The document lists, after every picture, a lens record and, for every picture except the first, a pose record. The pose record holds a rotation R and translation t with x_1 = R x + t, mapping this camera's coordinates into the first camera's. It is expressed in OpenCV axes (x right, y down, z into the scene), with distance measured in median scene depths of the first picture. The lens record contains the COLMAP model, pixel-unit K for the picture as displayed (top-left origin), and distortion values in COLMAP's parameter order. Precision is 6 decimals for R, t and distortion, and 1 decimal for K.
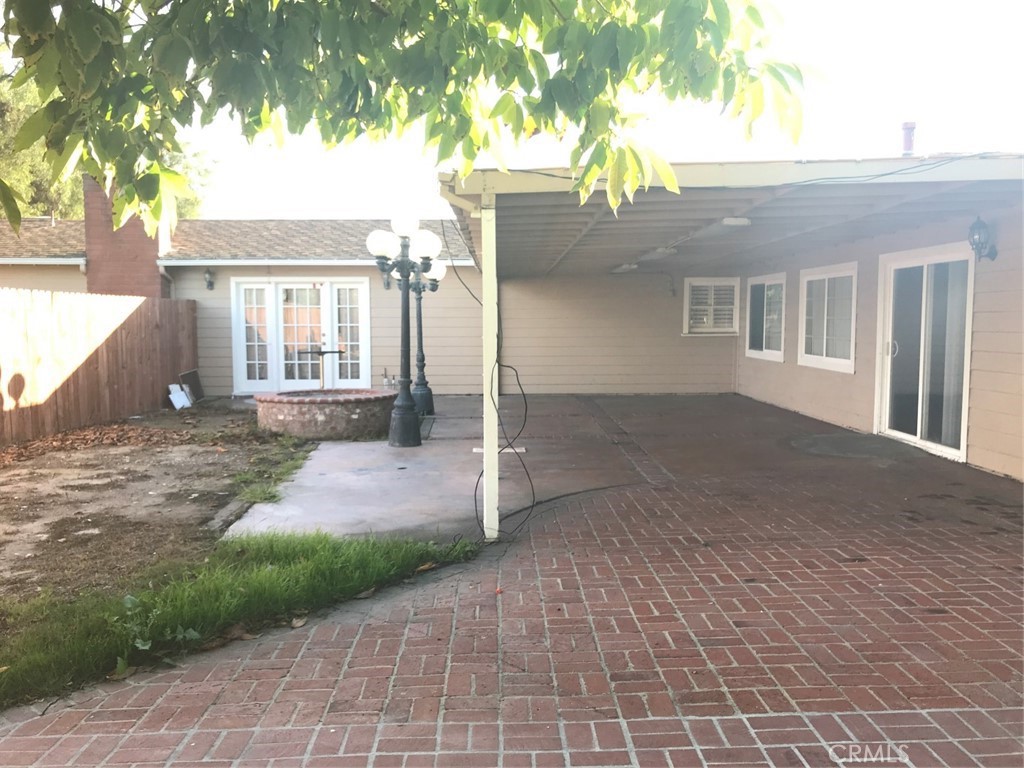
lens RADIAL K [[837.1, 0, 515.7], [0, 837.1, 390.9], [0, 0, 1]] dist [0.046758, -0.063363]
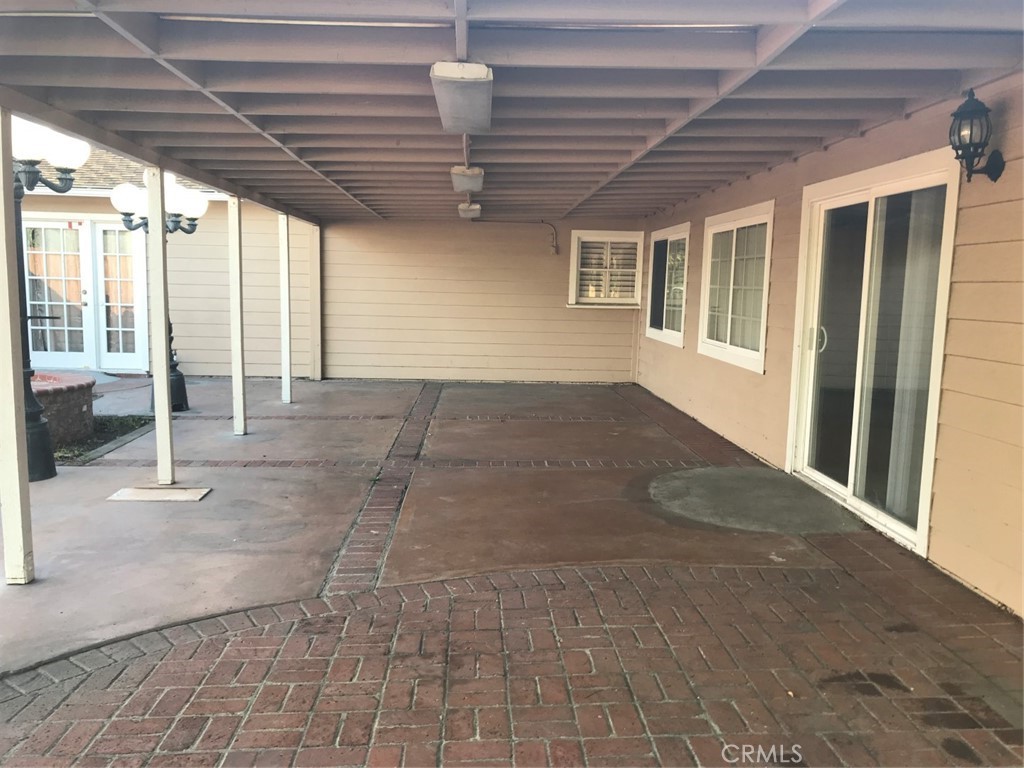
lens RADIAL K [[837.1, 0, 515.2], [0, 837.1, 387.1], [0, 0, 1]] dist [0.046758, -0.063363]
pose [[0.999129, 0.023131, 0.034722, 0.152653], [-0.024432, 0.998997, 0.037519, -0.024596], [-0.033819, -0.038334, 0.998693, 0.289930]]
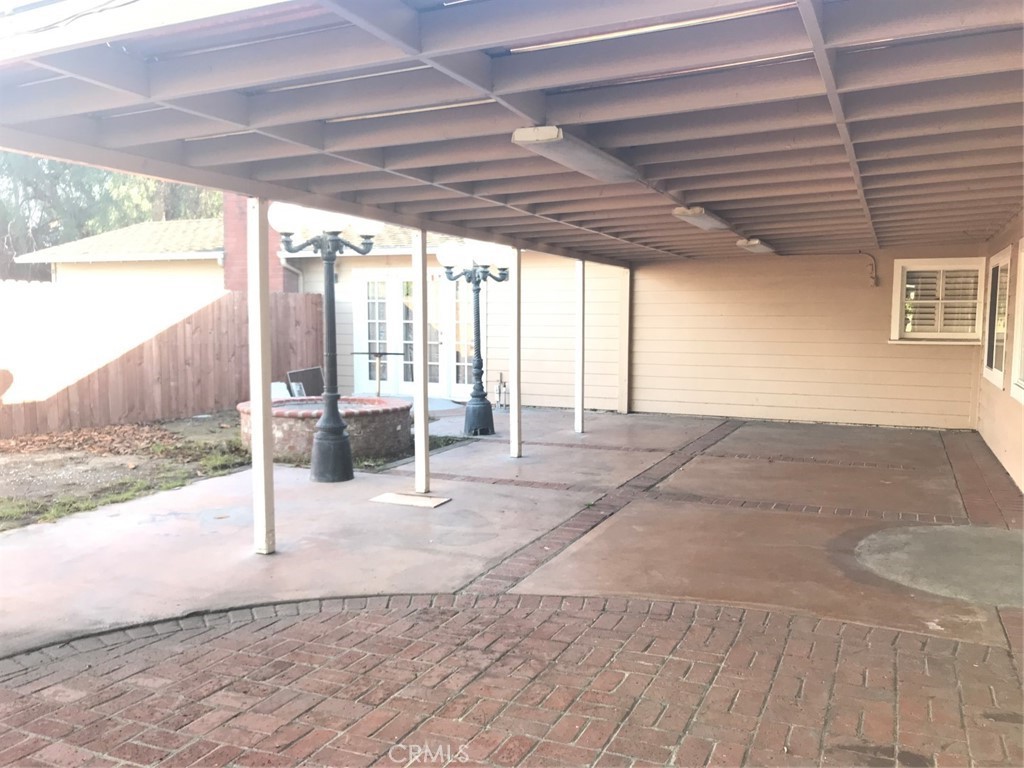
lens RADIAL K [[837.1, 0, 511.8], [0, 837.1, 385.5], [0, 0, 1]] dist [0.046758, -0.063363]
pose [[0.901551, 0.044624, -0.430365, 0.264073], [-0.045789, 0.998922, 0.007655, -0.026150], [0.430242, 0.012805, 0.902623, 0.286419]]
